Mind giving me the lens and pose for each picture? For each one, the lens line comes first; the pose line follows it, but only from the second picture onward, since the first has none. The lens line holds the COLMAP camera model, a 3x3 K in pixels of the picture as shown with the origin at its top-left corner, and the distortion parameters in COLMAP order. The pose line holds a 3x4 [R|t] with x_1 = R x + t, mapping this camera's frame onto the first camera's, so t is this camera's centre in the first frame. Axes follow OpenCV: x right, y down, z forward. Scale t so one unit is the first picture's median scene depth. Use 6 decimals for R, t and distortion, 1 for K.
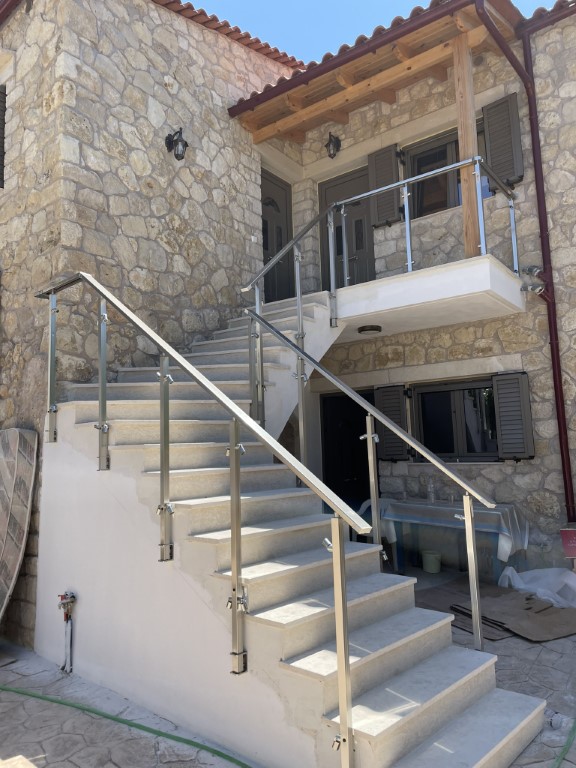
lens RADIAL K [[576.5, 0, 290.4], [0, 576.5, 383.1], [0, 0, 1]] dist [0.086849, -0.108511]
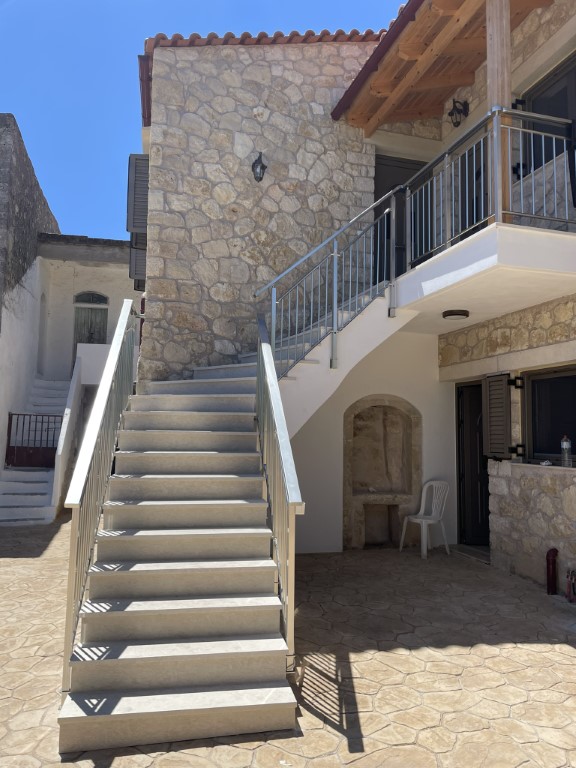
lens RADIAL K [[576.5, 0, 287.2], [0, 576.5, 386.5], [0, 0, 1]] dist [0.086849, -0.108511]
pose [[0.796734, -0.005176, -0.604309, 0.538682], [0.027909, 0.999212, 0.028237, -0.013397], [0.603686, -0.039363, 0.796250, 0.113224]]
